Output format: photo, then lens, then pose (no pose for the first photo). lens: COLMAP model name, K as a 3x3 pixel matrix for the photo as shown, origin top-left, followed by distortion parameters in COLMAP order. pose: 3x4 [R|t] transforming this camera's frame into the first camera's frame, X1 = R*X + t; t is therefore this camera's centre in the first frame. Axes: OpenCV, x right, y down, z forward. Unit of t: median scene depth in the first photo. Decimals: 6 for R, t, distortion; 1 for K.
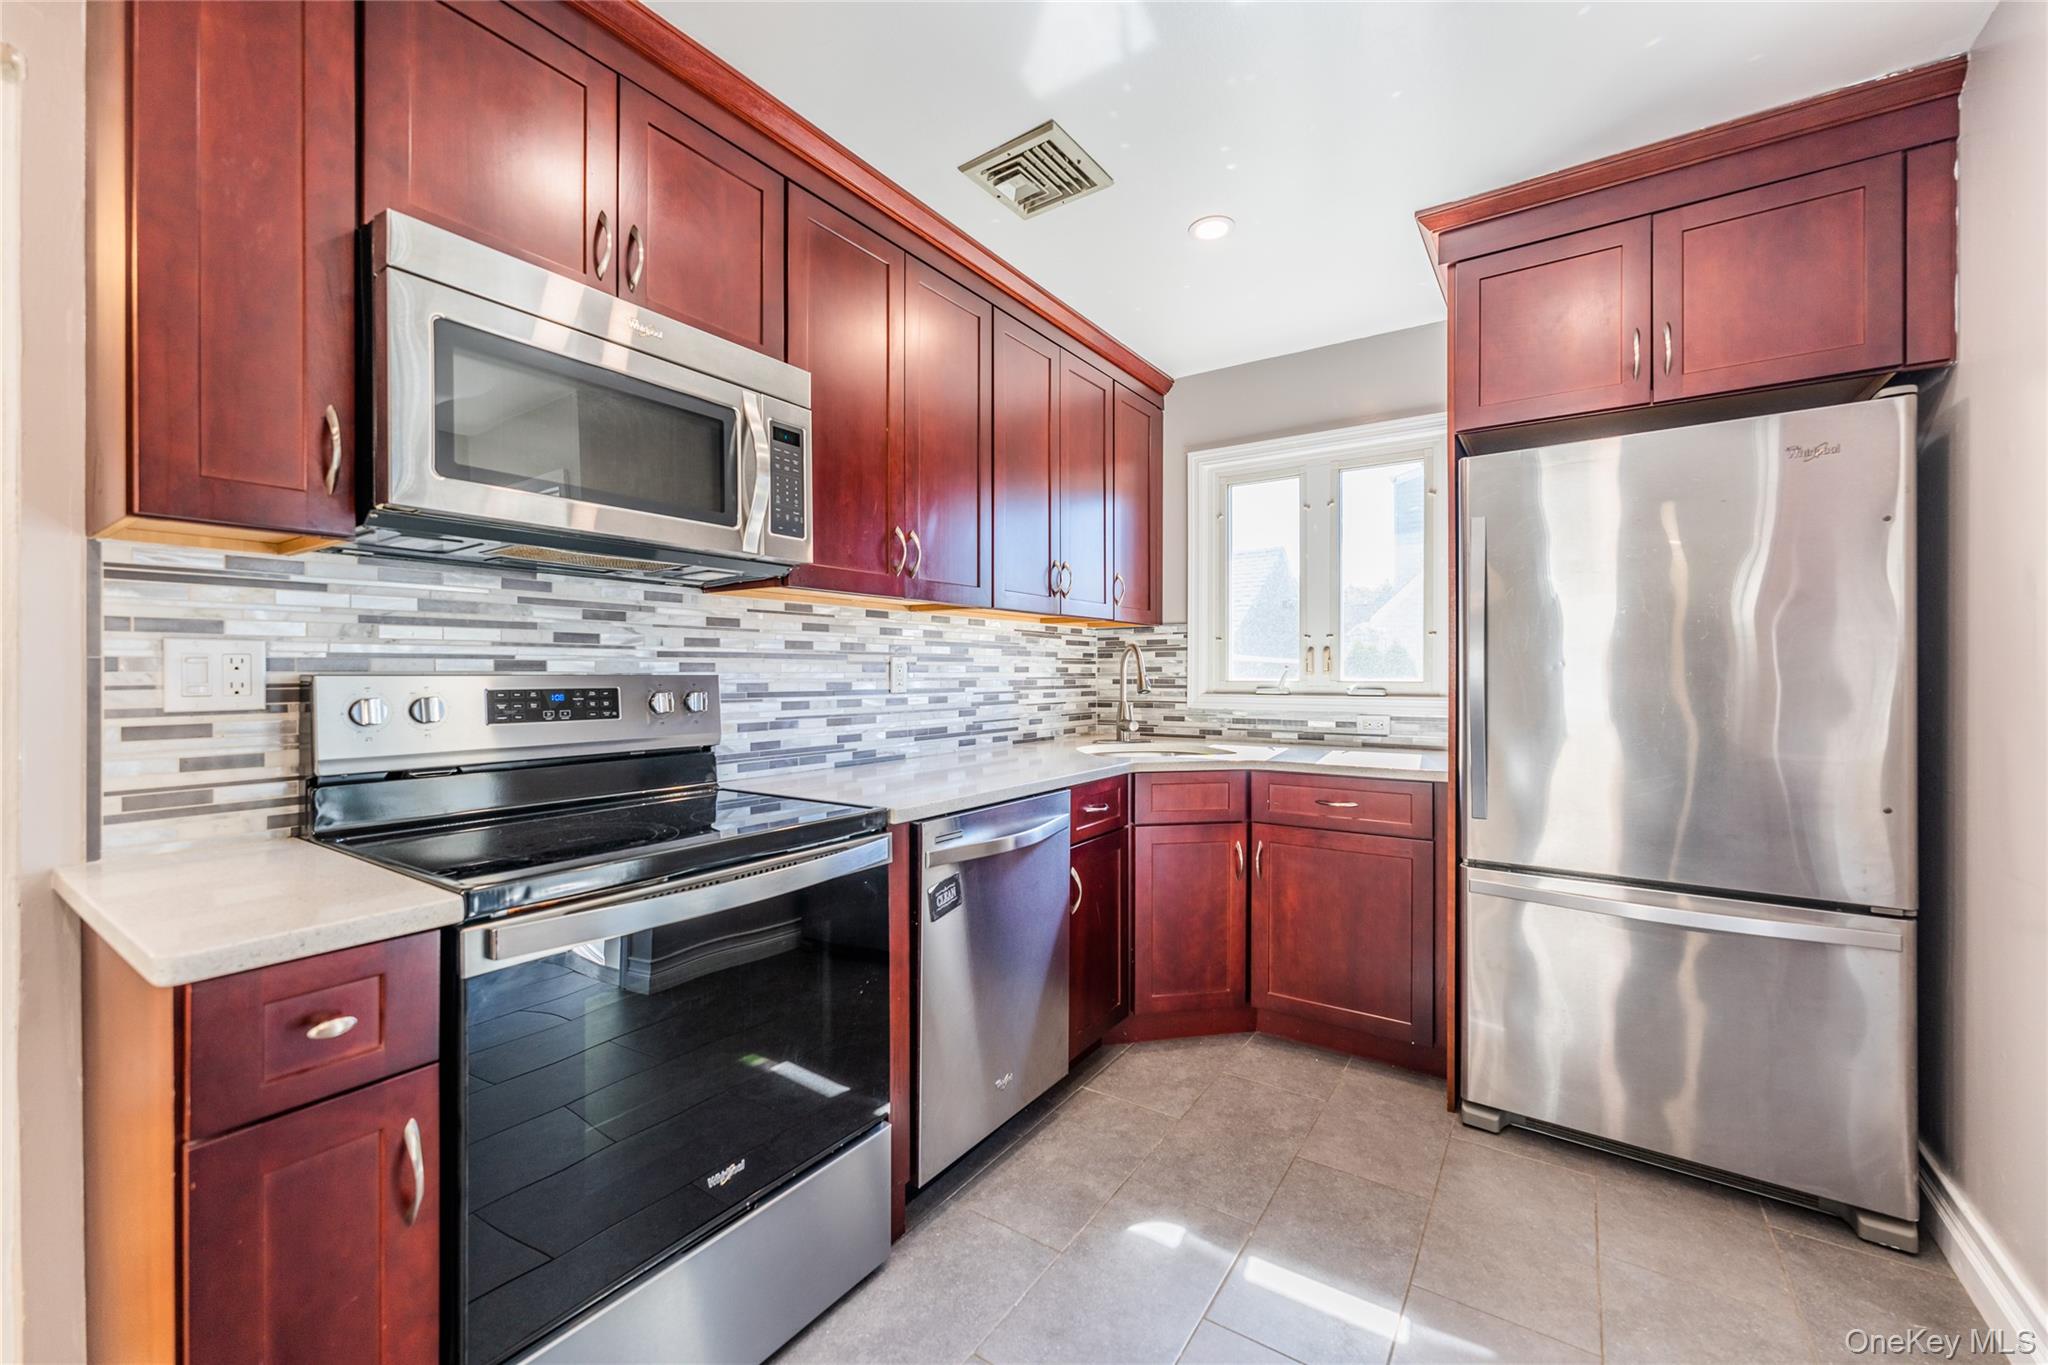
lens RADIAL K [[810.6, 0, 1024.0], [0, 810.6, 682.5], [0, 0, 1]] dist [0.000474, -0.000180]
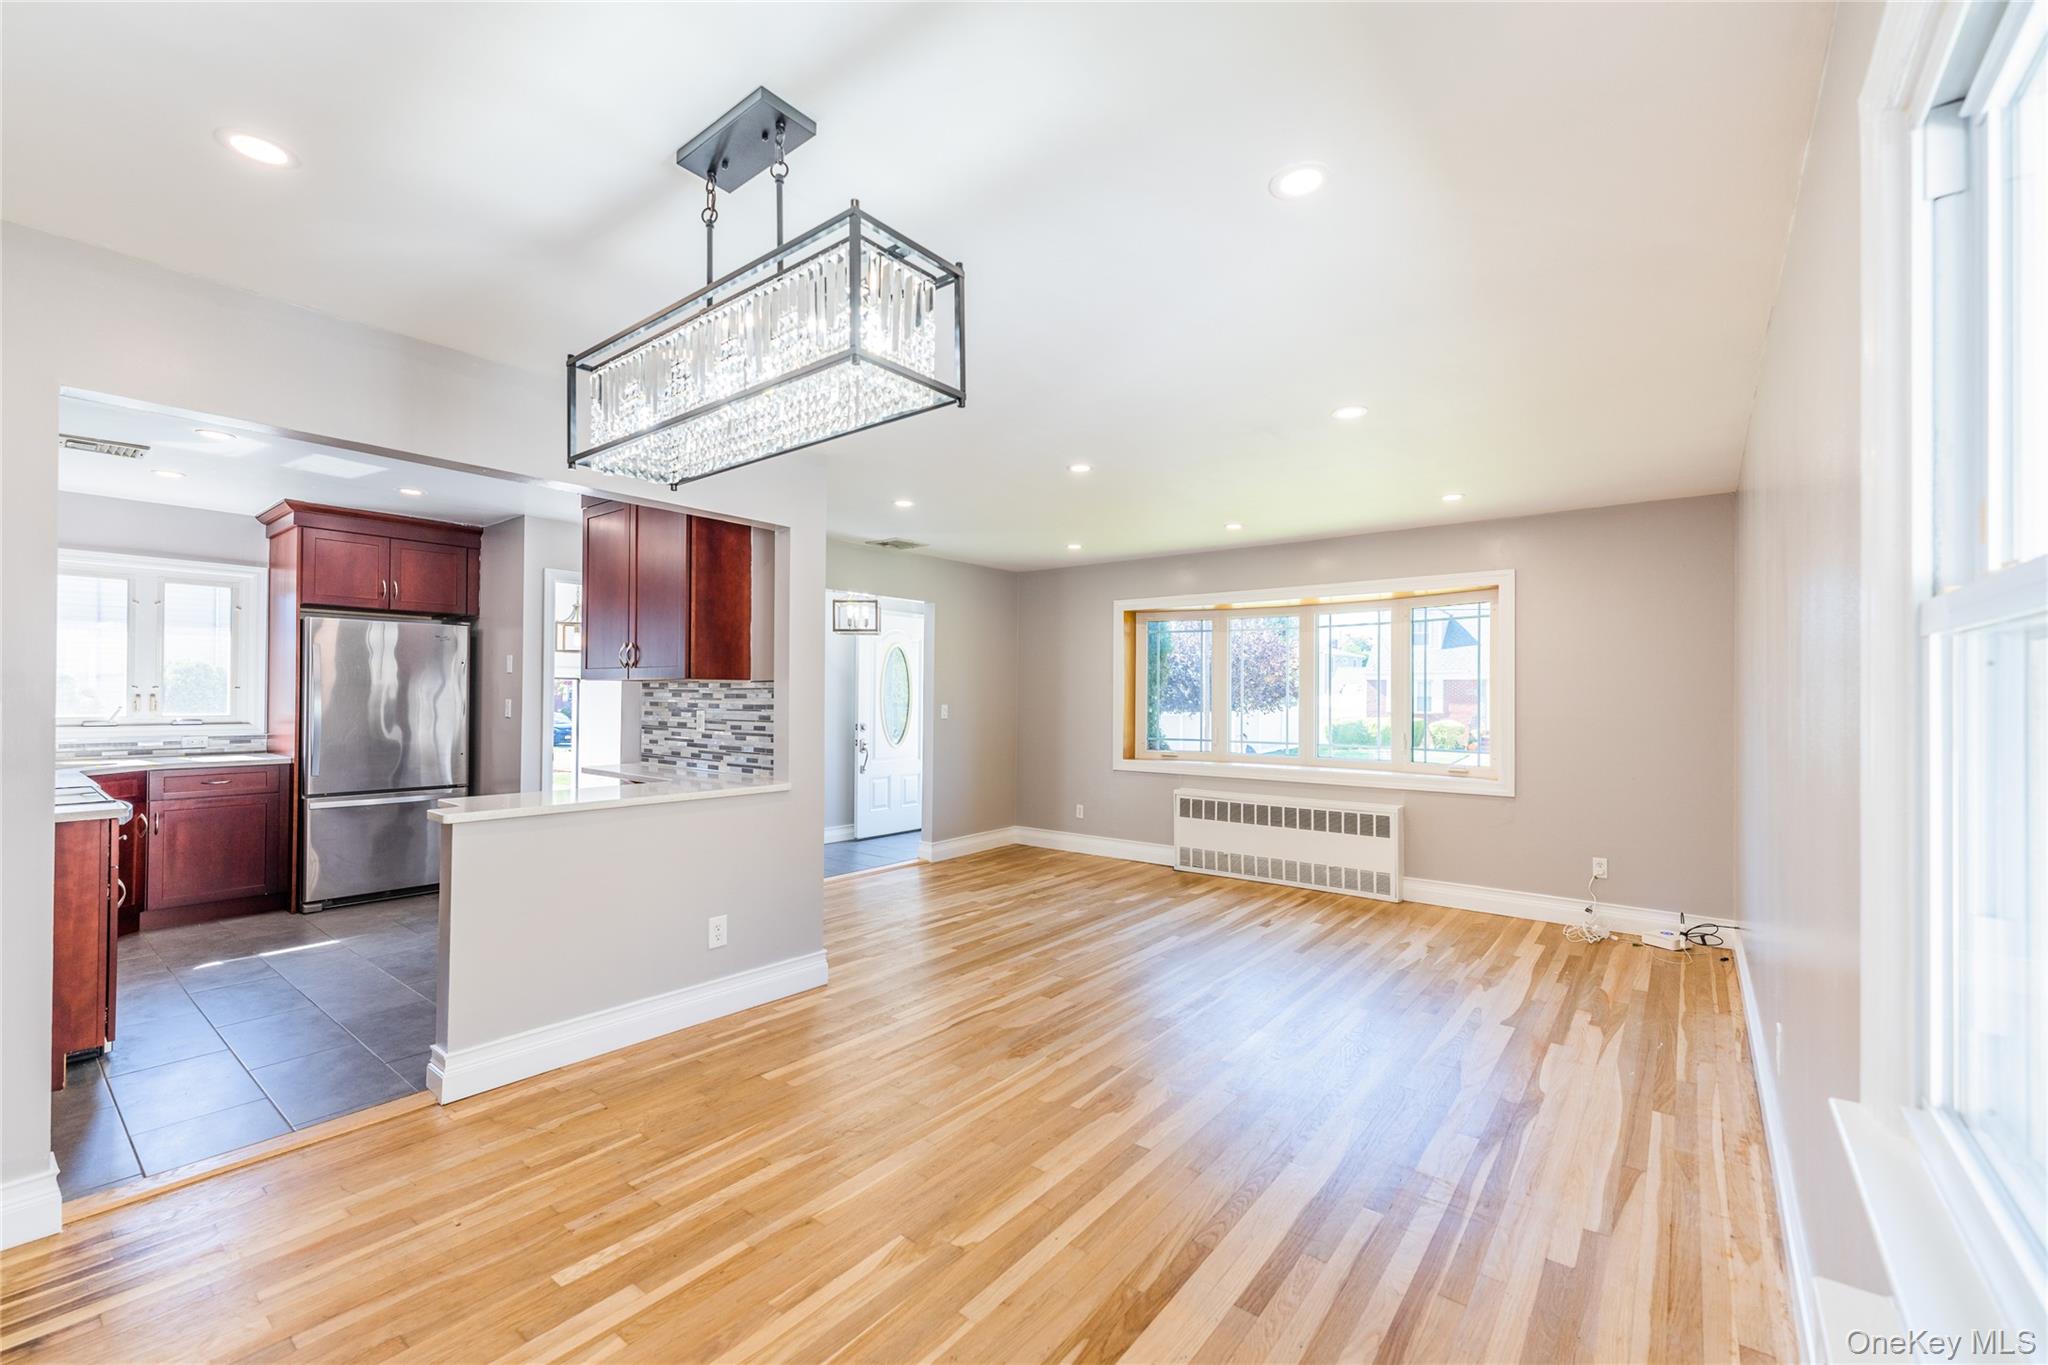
lens RADIAL K [[825.7, 0, 1043.6], [0, 825.7, 690.1], [0, 0, 1]] dist [0.002367, -0.000279]
pose [[0.061618, 0.008286, 0.998065, -1.547703], [0.003684, 0.999957, -0.008529, -0.044599], [-0.998093, 0.004202, 0.061585, -1.121142]]
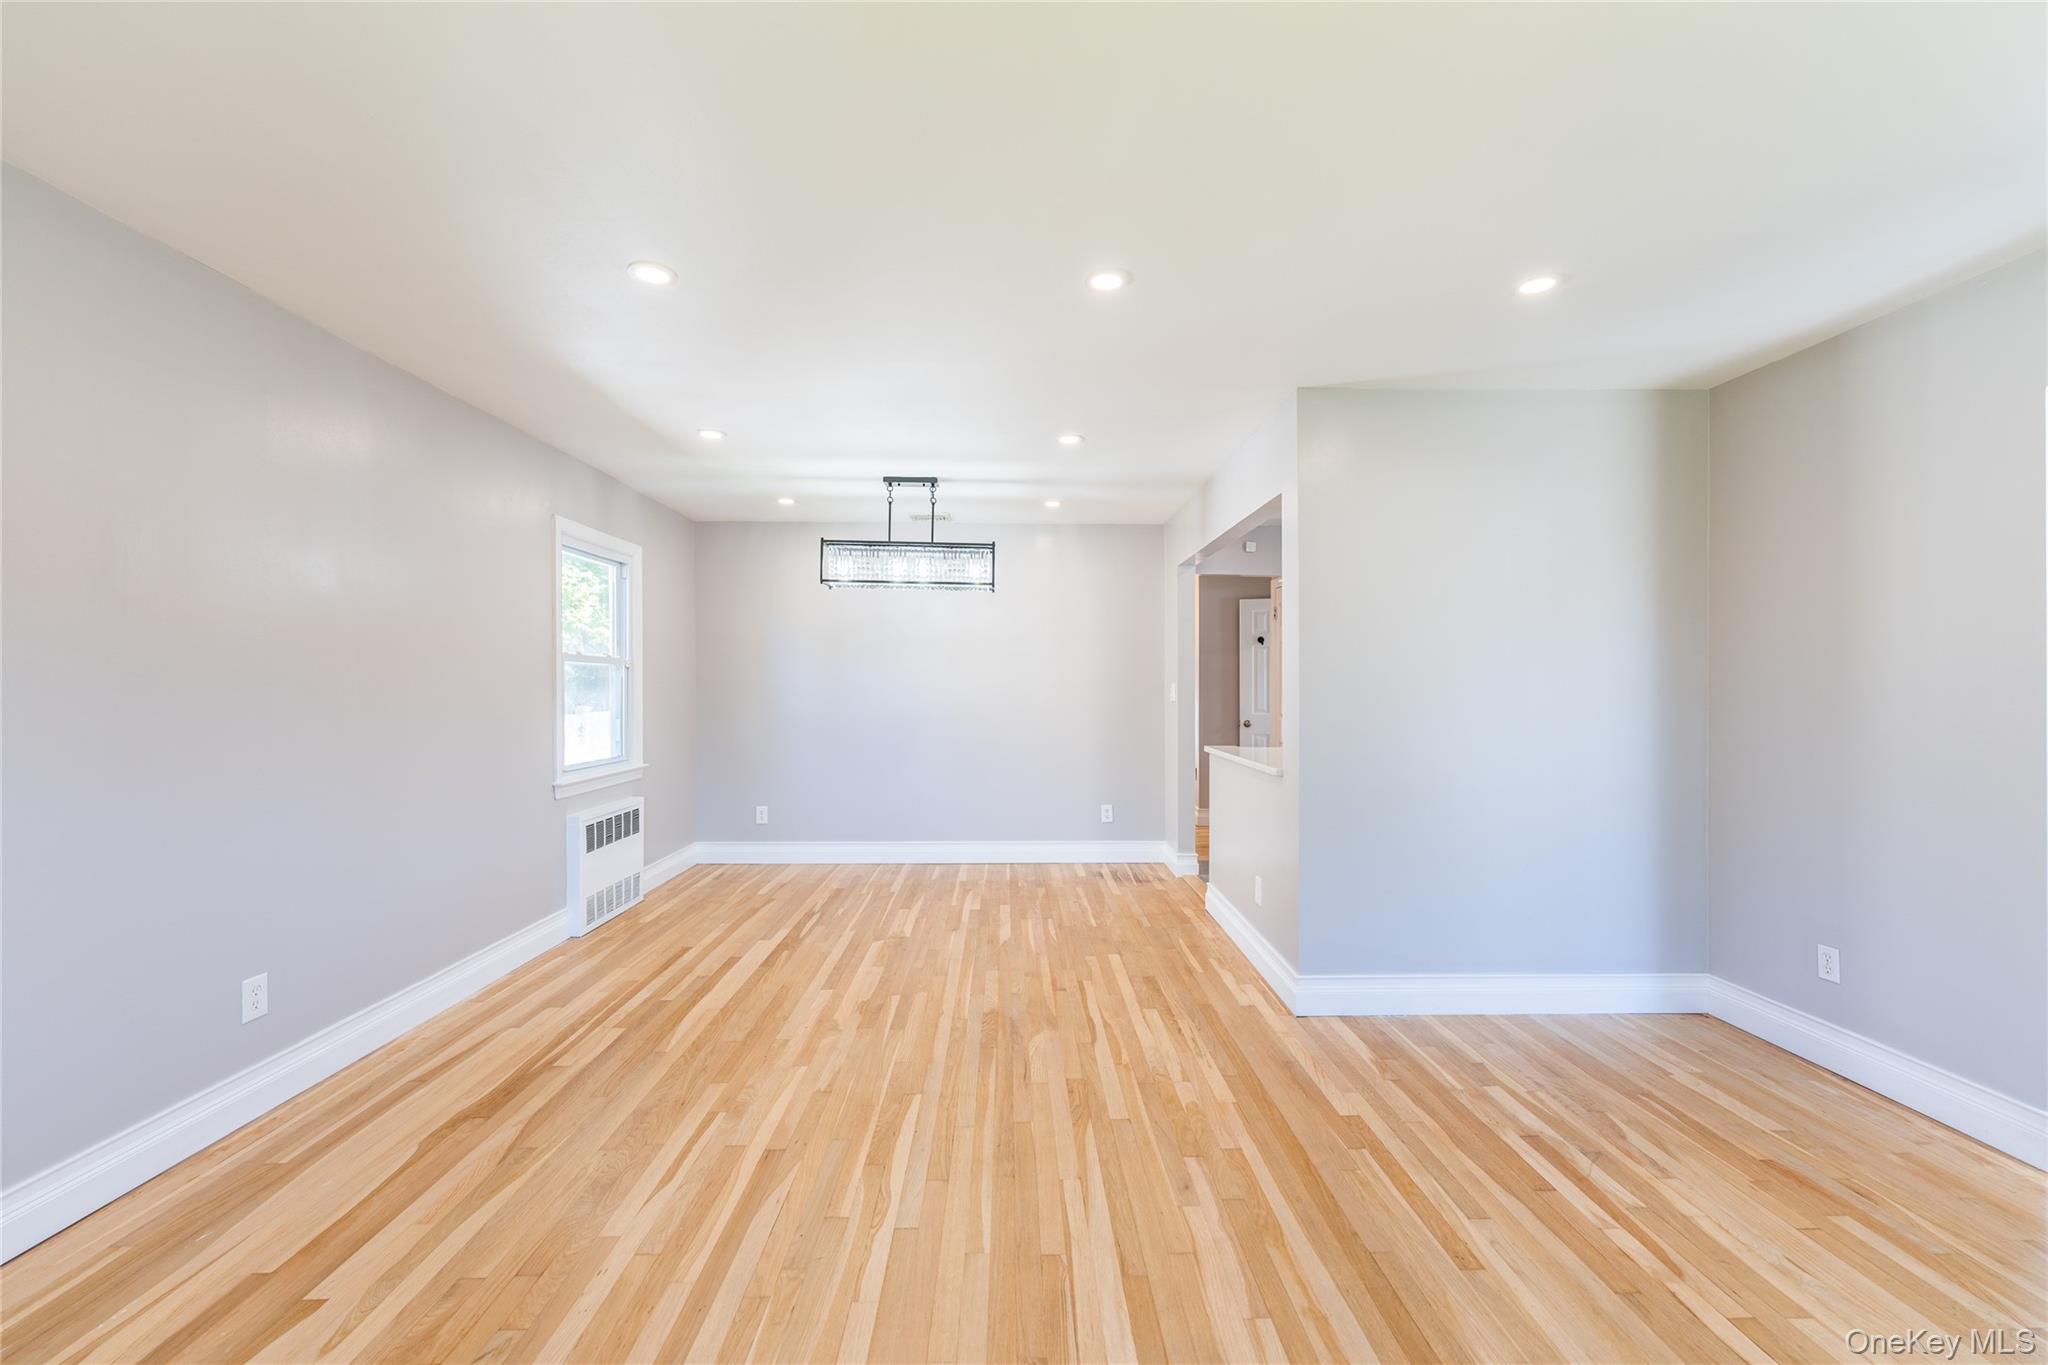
lens RADIAL K [[827.4, 0, 1030.7], [0, 827.4, 690.3], [0, 0, 1]] dist [0.001584, 0.000041]
pose [[0.585932, 0.004197, -0.810349, 1.031987], [-0.007688, 0.999970, -0.000380, -0.015734], [0.810324, 0.006453, 0.585947, -1.786013]]
